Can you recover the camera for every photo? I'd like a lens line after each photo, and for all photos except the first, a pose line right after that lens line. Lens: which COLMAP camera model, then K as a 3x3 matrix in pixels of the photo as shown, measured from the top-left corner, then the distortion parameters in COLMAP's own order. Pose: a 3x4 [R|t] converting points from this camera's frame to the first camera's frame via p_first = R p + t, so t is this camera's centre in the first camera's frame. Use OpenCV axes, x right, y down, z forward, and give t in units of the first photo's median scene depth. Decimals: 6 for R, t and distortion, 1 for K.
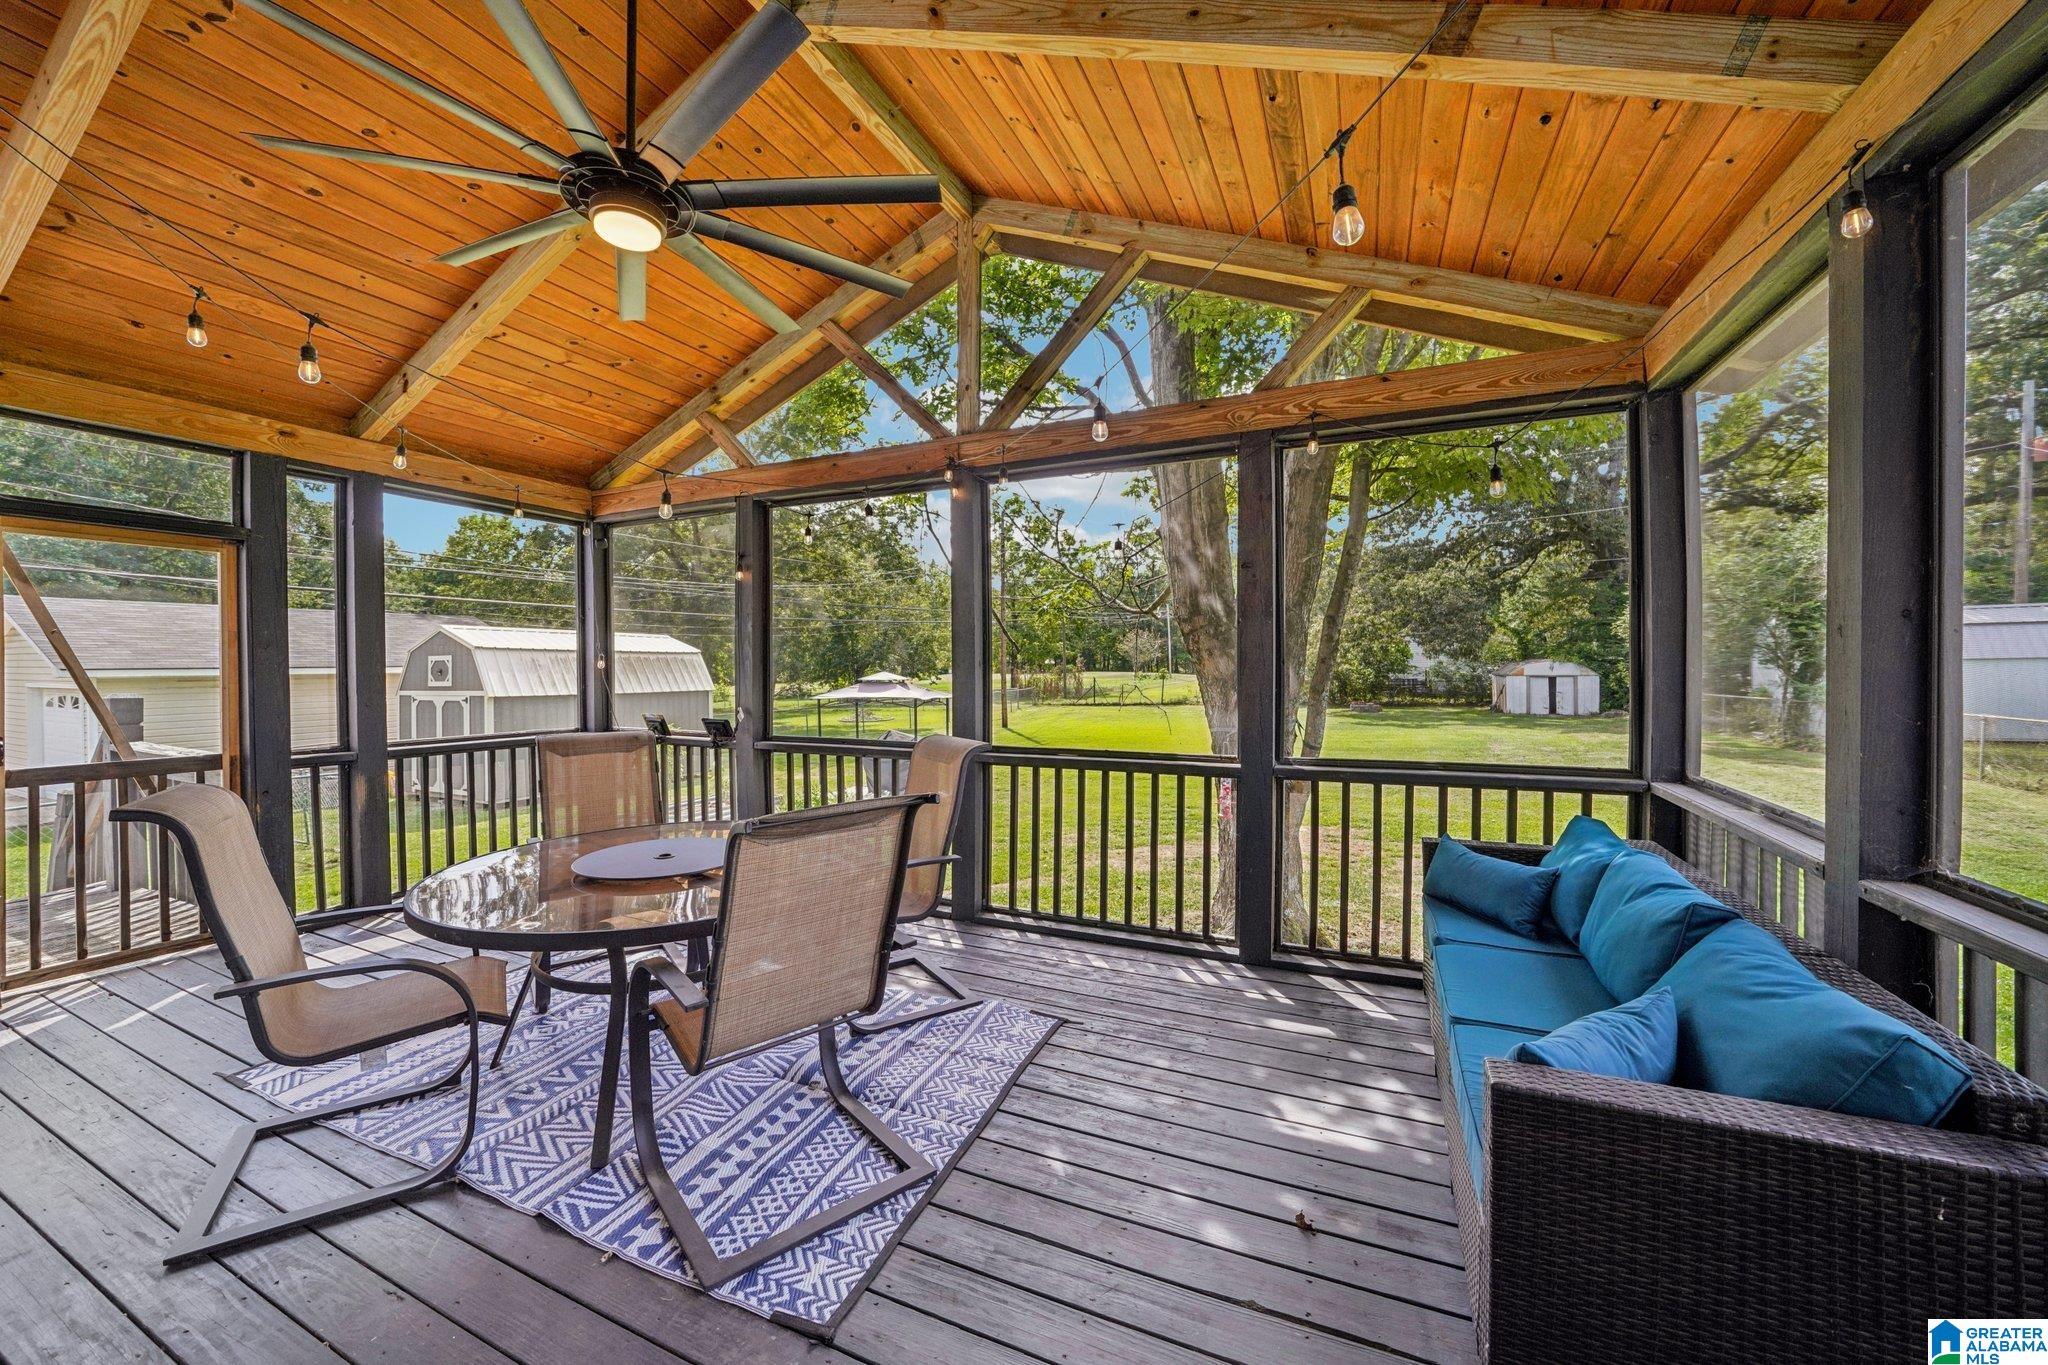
lens RADIAL K [[693.0, 0, 1026.9], [0, 693.0, 668.7], [0, 0, 1]] dist [-0.001028, 0.000010]
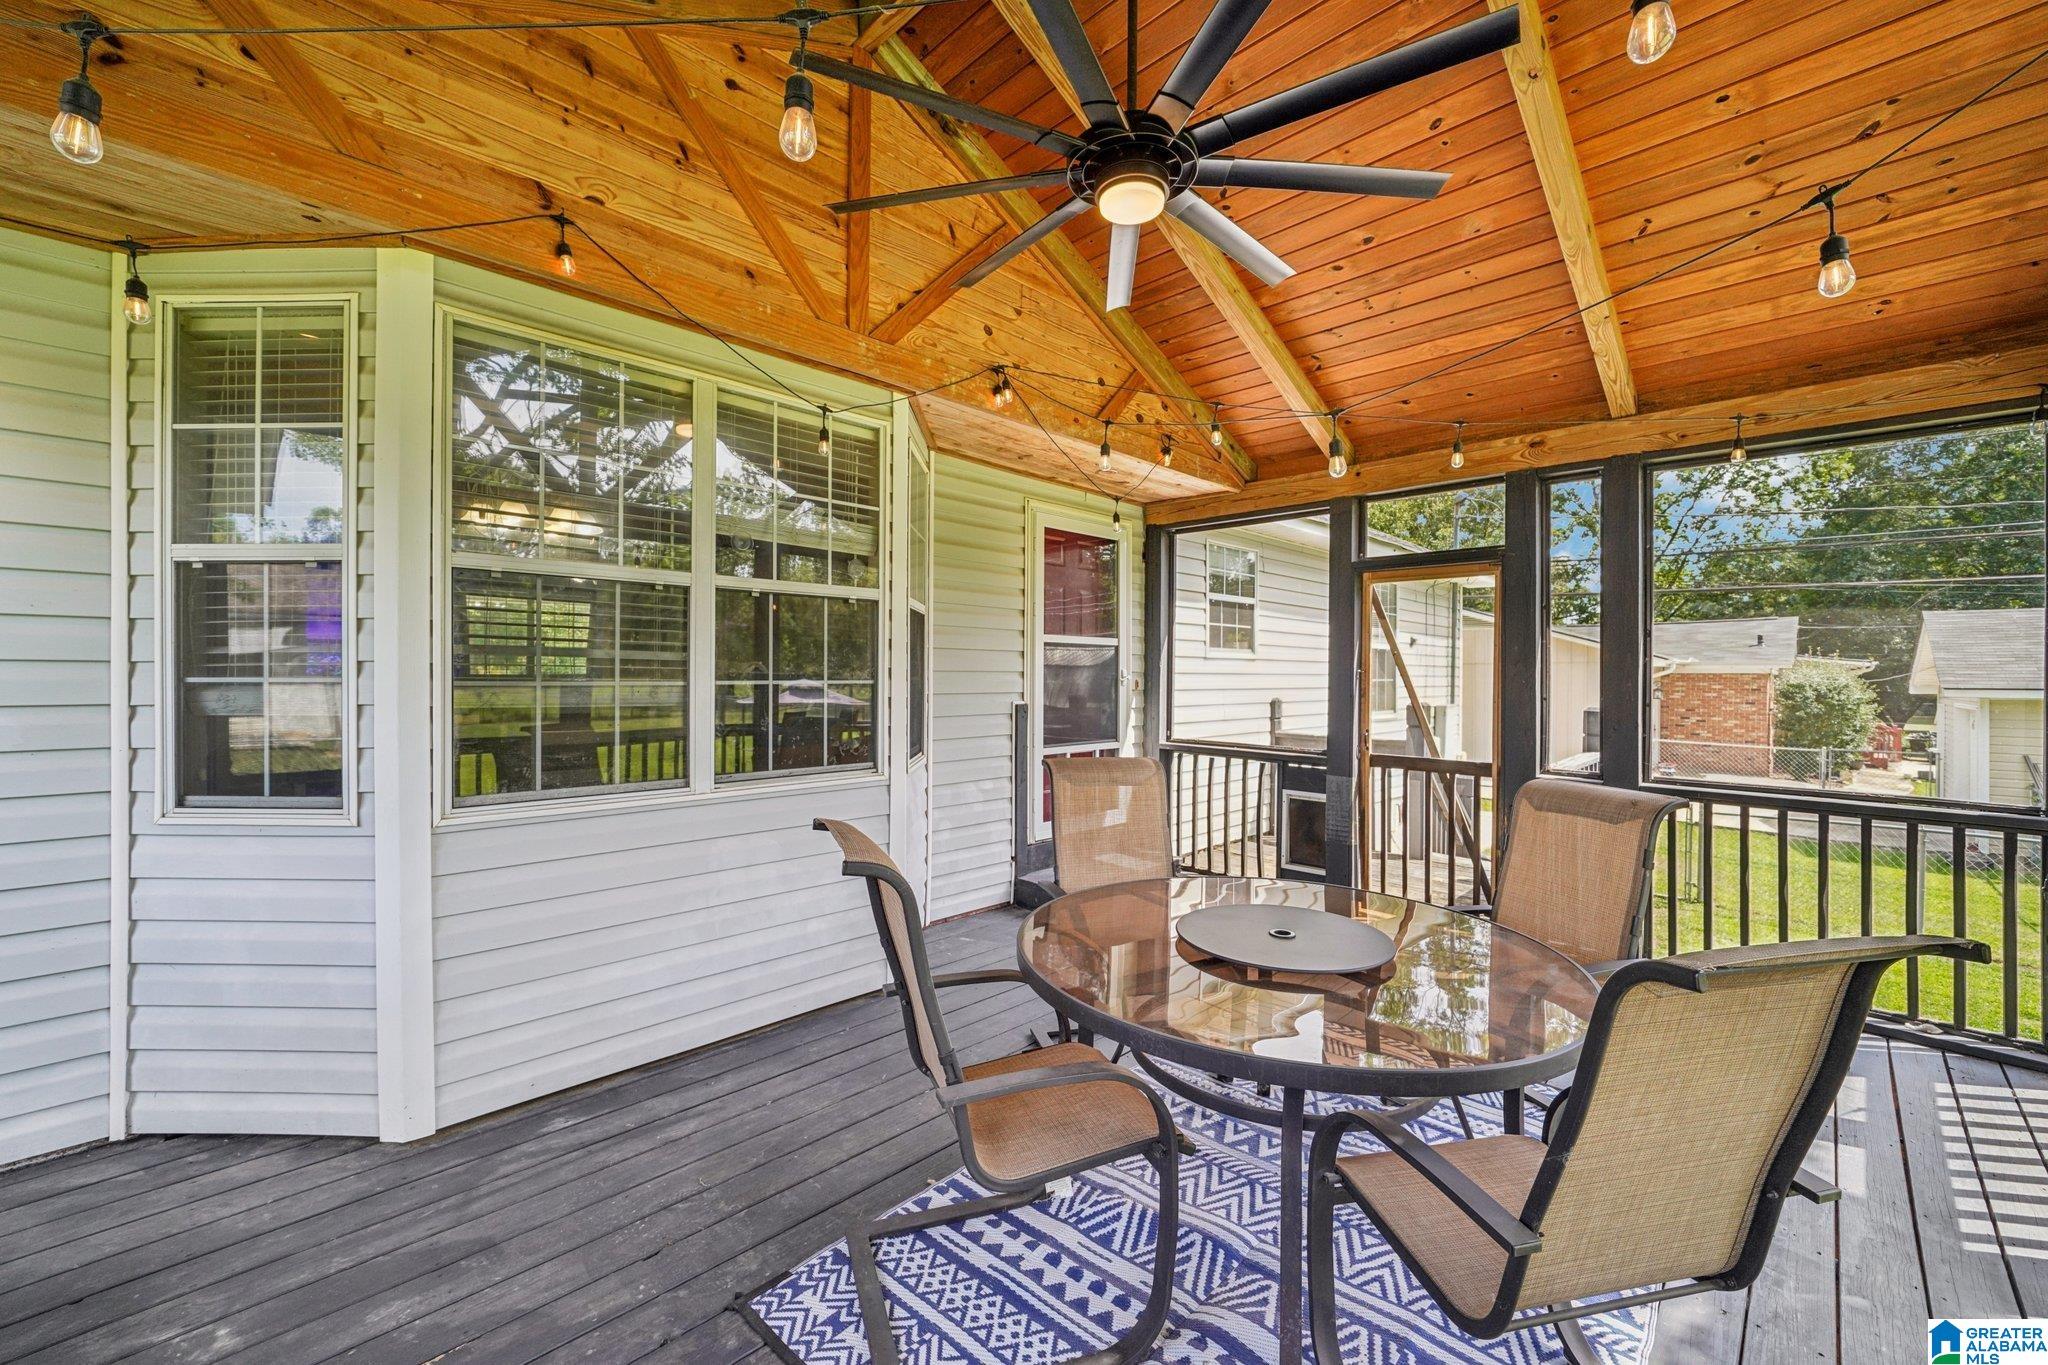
lens RADIAL K [[851.9, 0, 1018.4], [0, 851.9, 682.8], [0, 0, 1]] dist [-0.002924, -0.000321]
pose [[-0.345023, 0.009868, -0.938542, 0.549363], [-0.017726, 0.999698, 0.017027, -0.017233], [0.938427, 0.022511, -0.344744, 1.294909]]
